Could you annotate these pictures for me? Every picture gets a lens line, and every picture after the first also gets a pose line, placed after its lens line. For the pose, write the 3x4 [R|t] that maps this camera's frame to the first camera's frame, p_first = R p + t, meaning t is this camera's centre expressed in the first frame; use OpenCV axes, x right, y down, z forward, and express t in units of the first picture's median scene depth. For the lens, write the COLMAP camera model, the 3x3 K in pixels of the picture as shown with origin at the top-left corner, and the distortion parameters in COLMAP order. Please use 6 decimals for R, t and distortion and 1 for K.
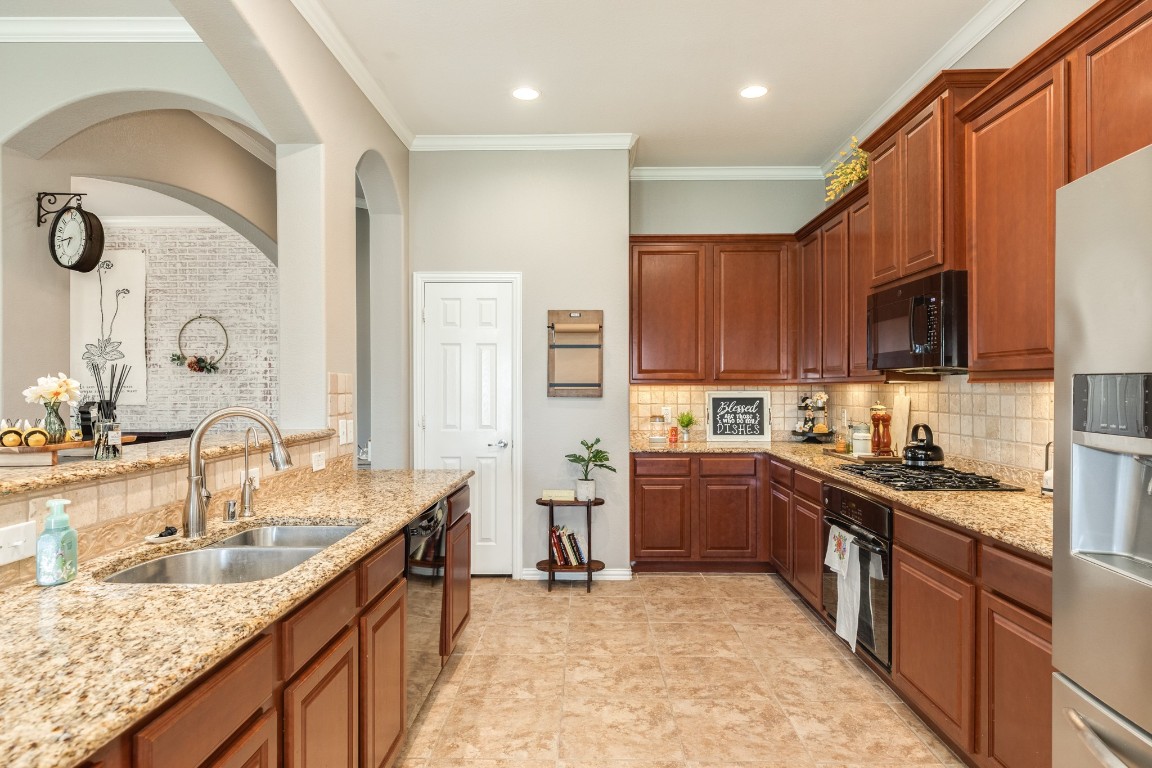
lens RADIAL K [[662.7, 0, 574.7], [0, 662.7, 386.8], [0, 0, 1]] dist [0.007362, 0.000426]
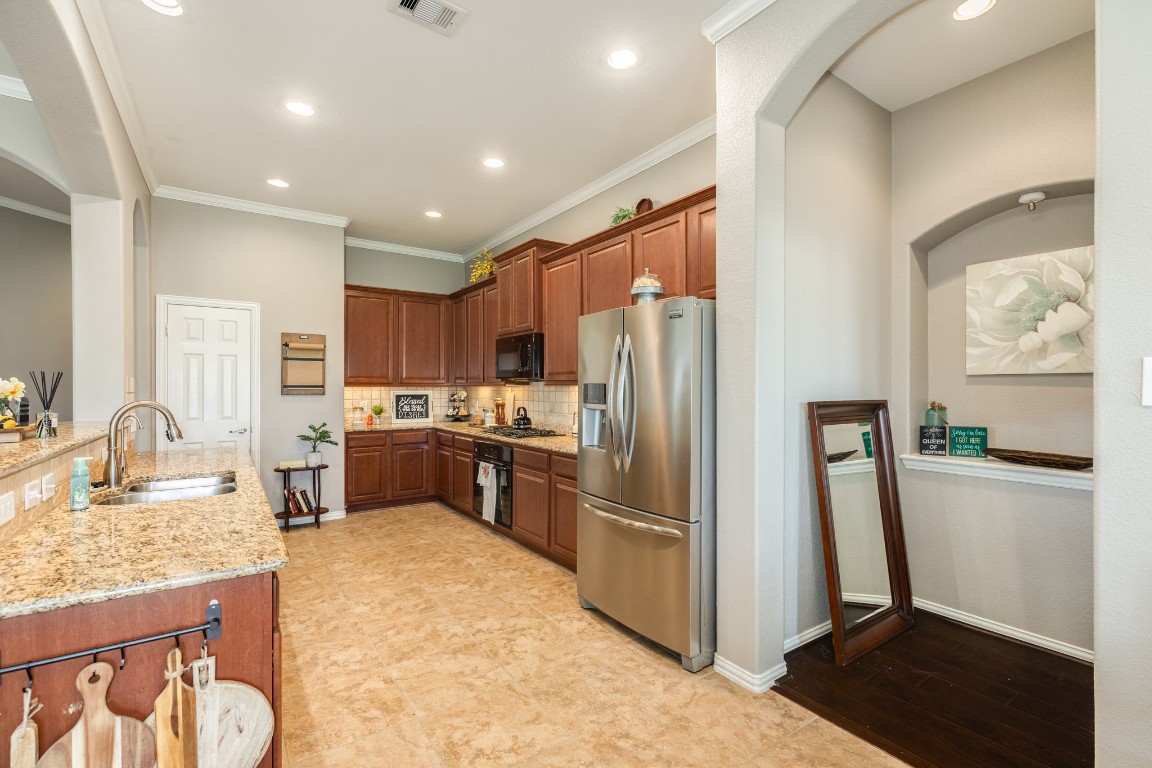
lens RADIAL K [[513.2, 0, 576.0], [0, 513.2, 384.0], [0, 0, 1]] dist [0.000166, 0.000013]
pose [[0.808244, 0.004915, 0.588827, -0.175042], [-0.000764, 0.999973, -0.007299, -0.000222], [-0.588847, 0.005450, 0.808226, -0.232346]]
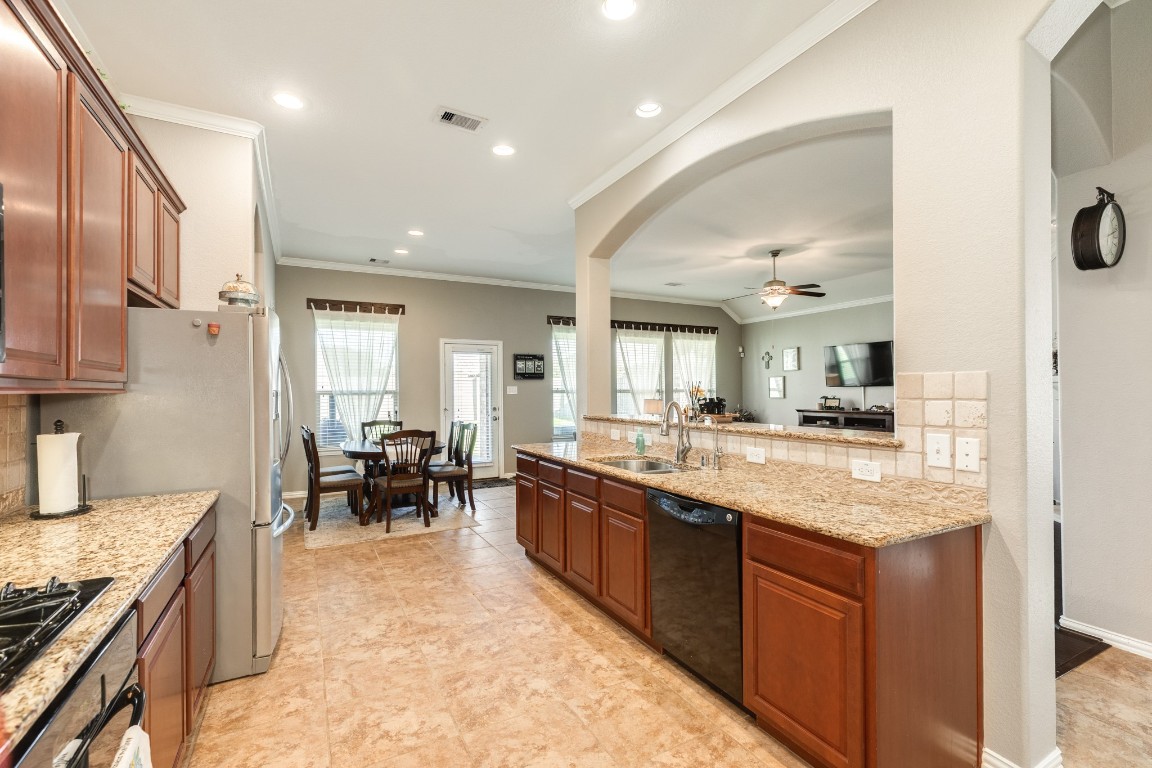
lens RADIAL K [[515.9, 0, 574.4], [0, 515.9, 389.5], [0, 0, 1]] dist [0.003842, 0.000197]
pose [[-0.873107, 0.006462, -0.487486, 0.218784], [0.008243, 0.999965, -0.001508, -0.002864], [0.487459, -0.005334, -0.873129, 0.964296]]
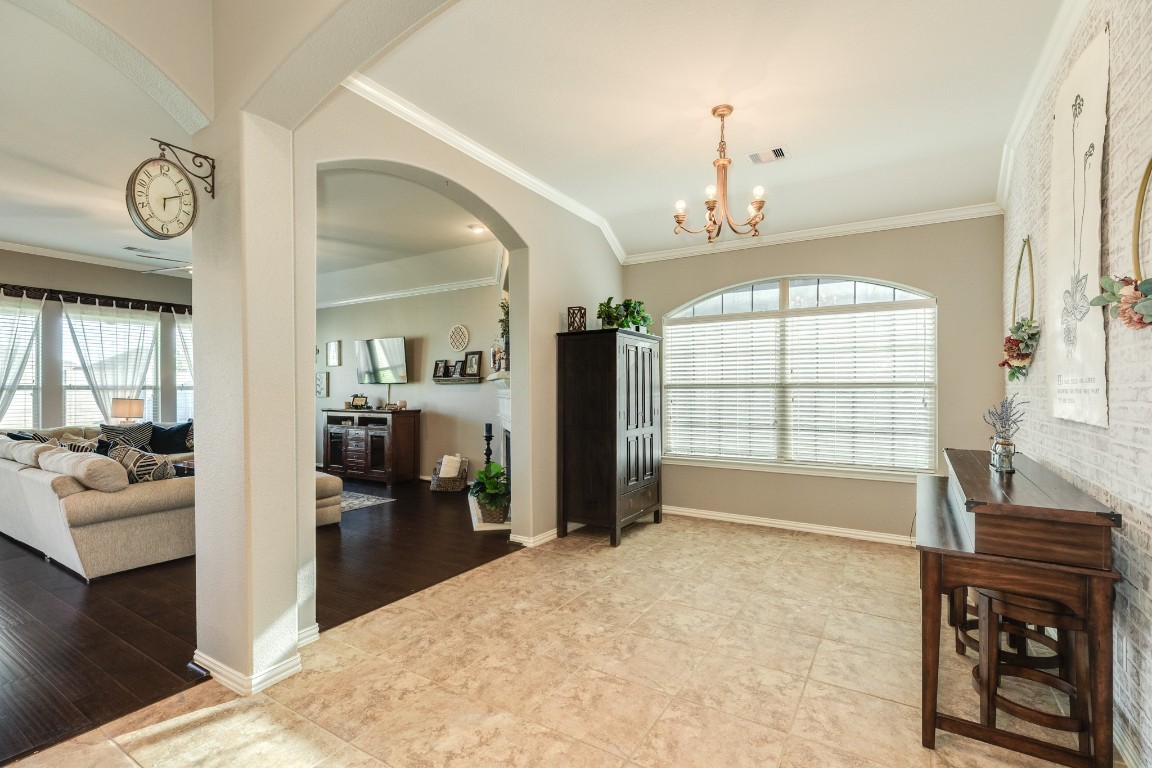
lens RADIAL K [[527.5, 0, 576.0], [0, 527.5, 390.7], [0, 0, 1]] dist [0.001273, -0.000090]
pose [[-0.505962, 0.006330, -0.862533, -0.333164], [0.002346, 0.999979, 0.005962, 0.005696], [0.862553, 0.000993, -0.505966, 1.306908]]
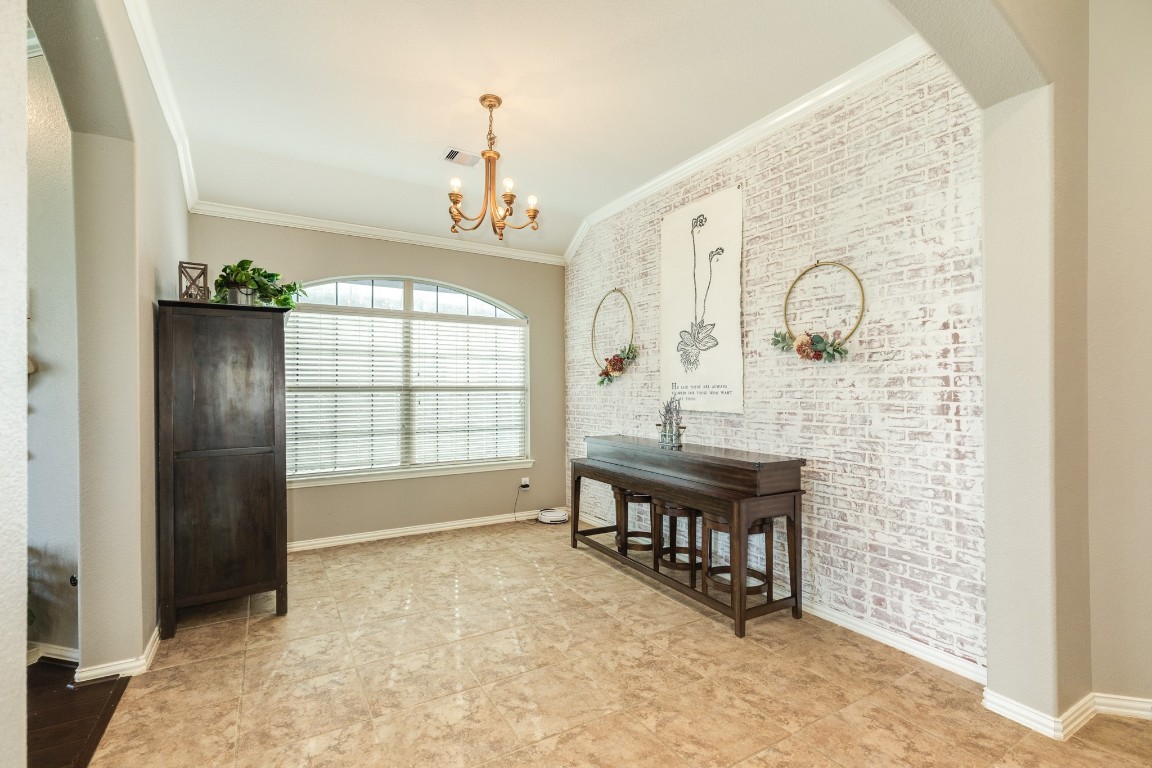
lens RADIAL K [[515.9, 0, 574.4], [0, 515.9, 389.5], [0, 0, 1]] dist [0.003842, 0.000197]
pose [[0.530367, -0.001131, -0.847768, -0.429423], [0.000699, 0.999999, -0.000897, 0.005300], [0.847768, -0.000117, 0.530367, 0.849682]]
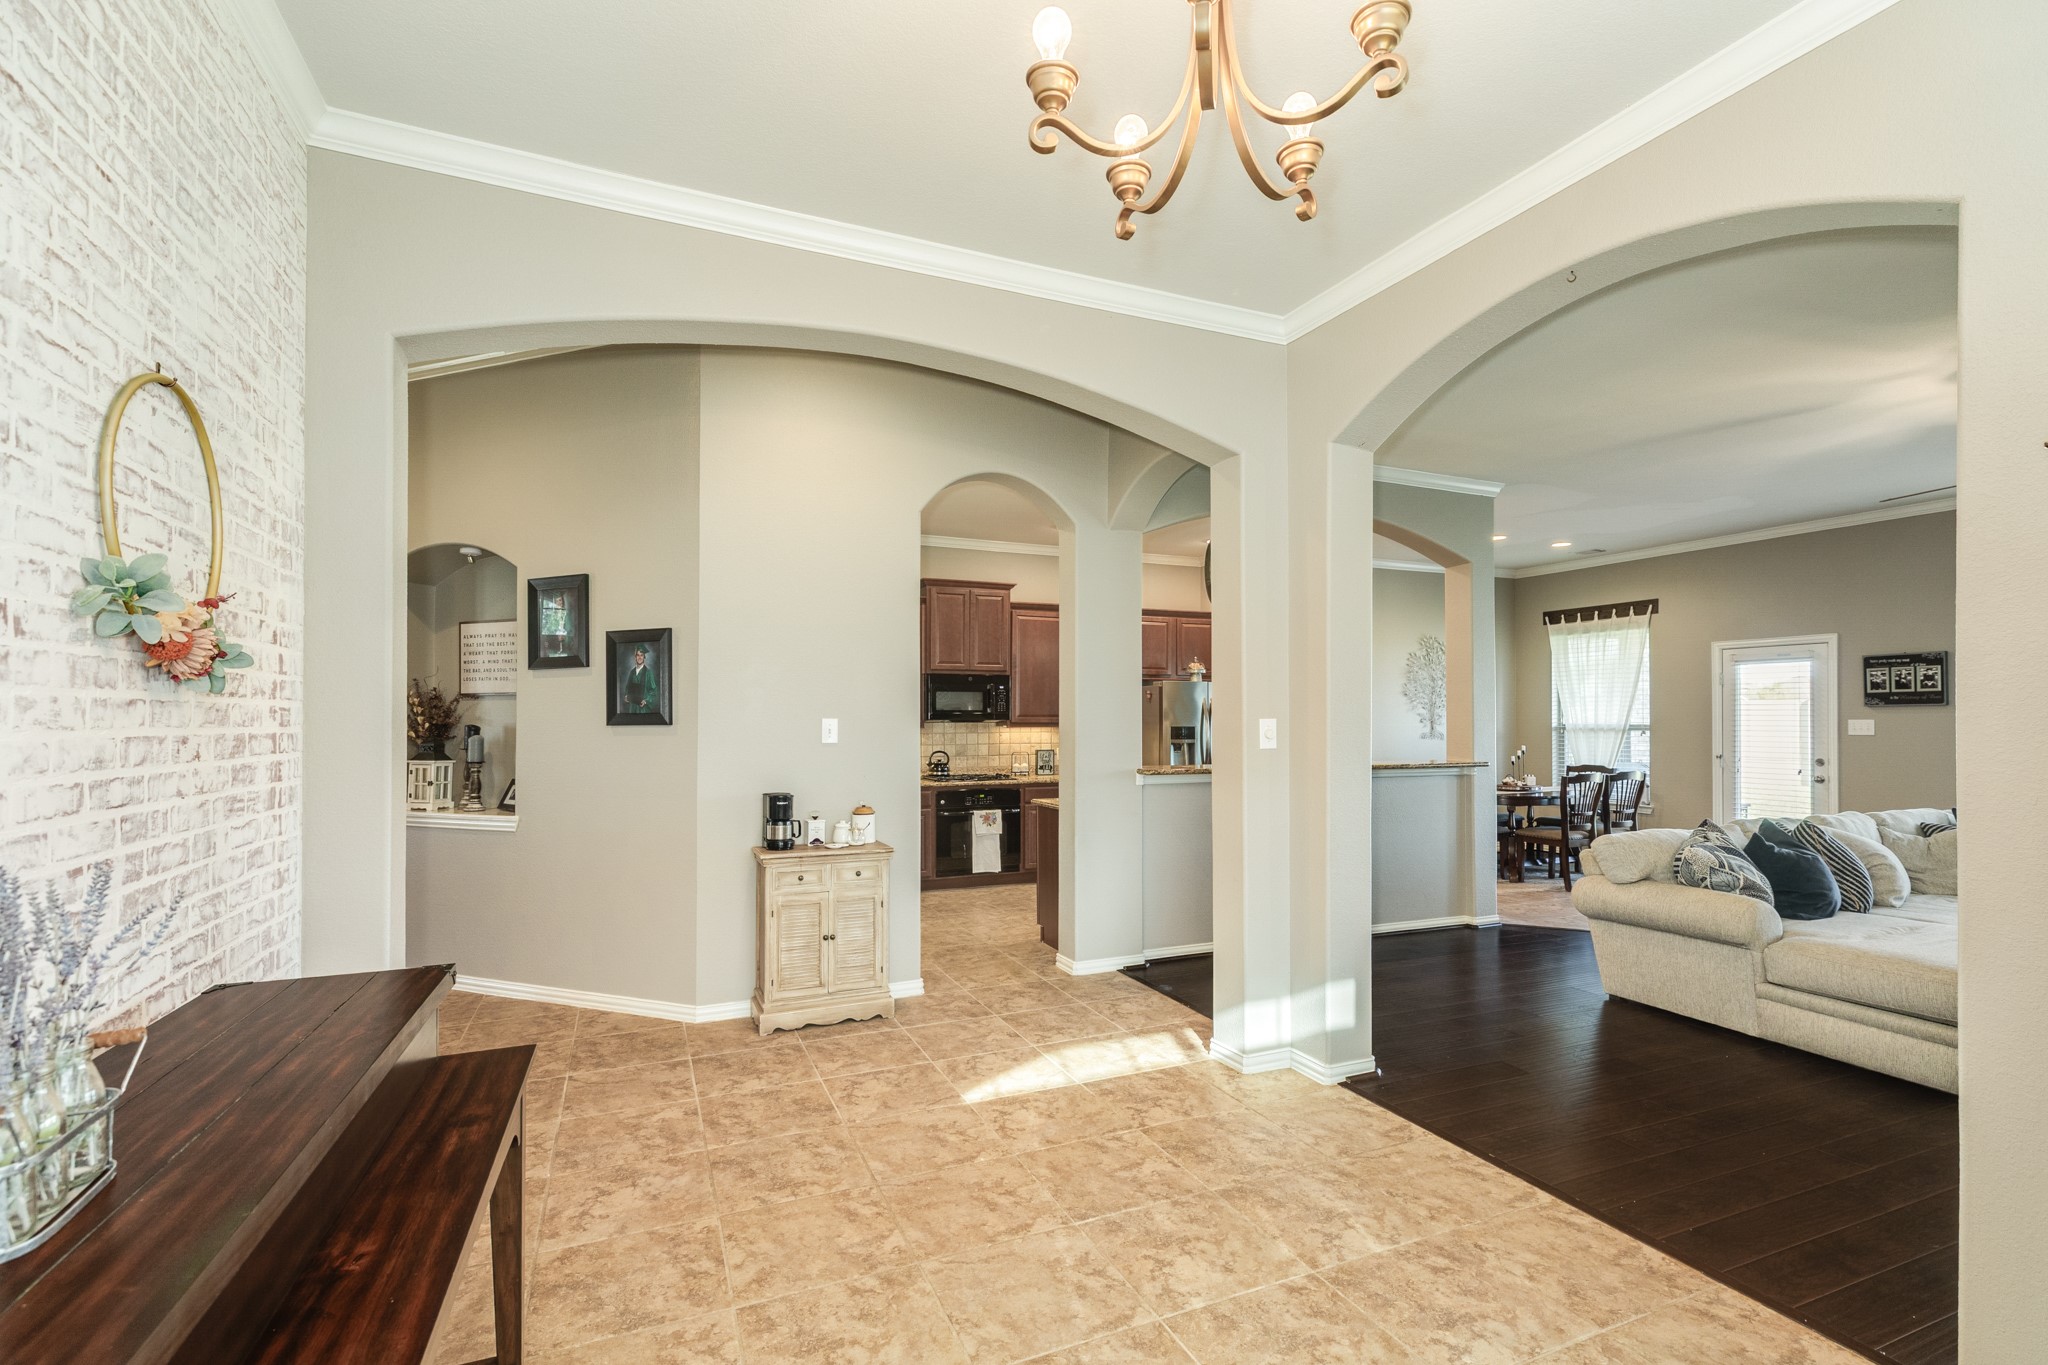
lens RADIAL K [[937.9, 0, 1046.0], [0, 937.9, 710.1], [0, 0, 1]] dist [0.001557, 0.000249]
pose [[-0.427096, 0.010451, 0.904146, -1.322018], [-0.000248, 0.999932, -0.011675, -0.015381], [-0.904206, -0.005210, -0.427064, 1.301844]]
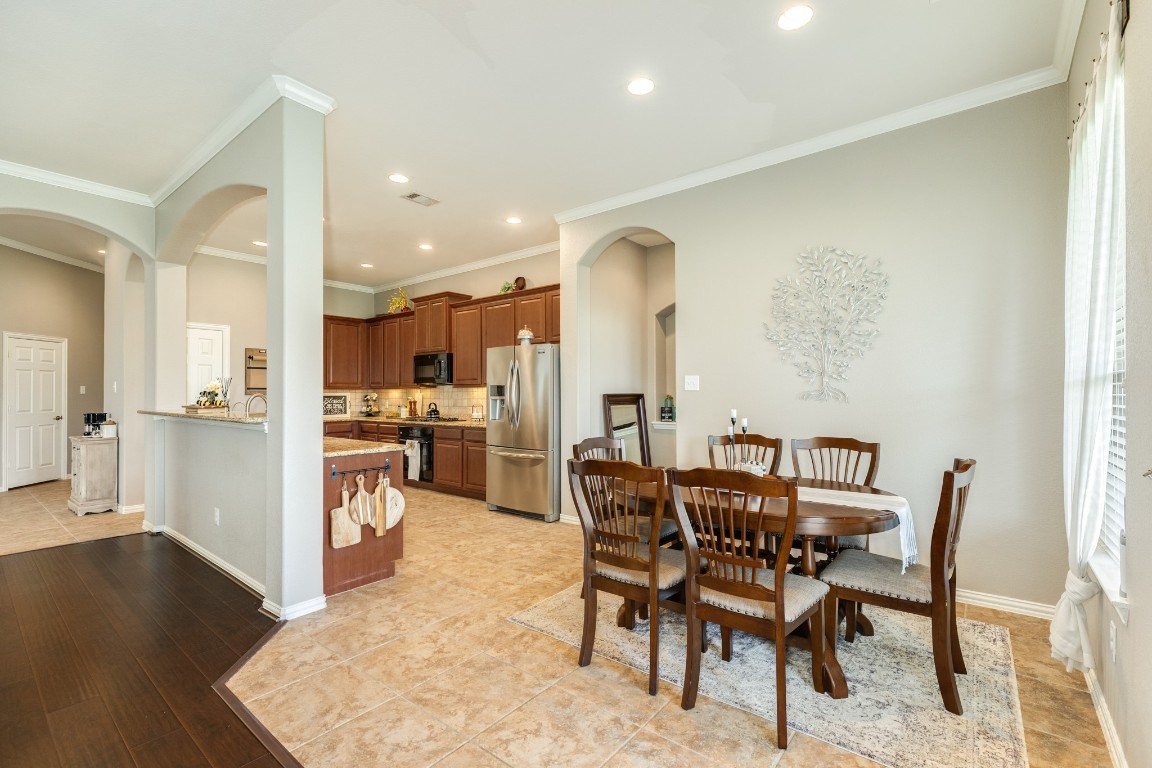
lens RADIAL K [[515.9, 0, 574.4], [0, 515.9, 389.5], [0, 0, 1]] dist [0.003842, 0.000197]
pose [[0.612529, 0.005324, 0.790430, -0.616909], [0.003091, 0.999954, -0.009131, 0.015741], [-0.790442, 0.008036, 0.612484, -0.602686]]
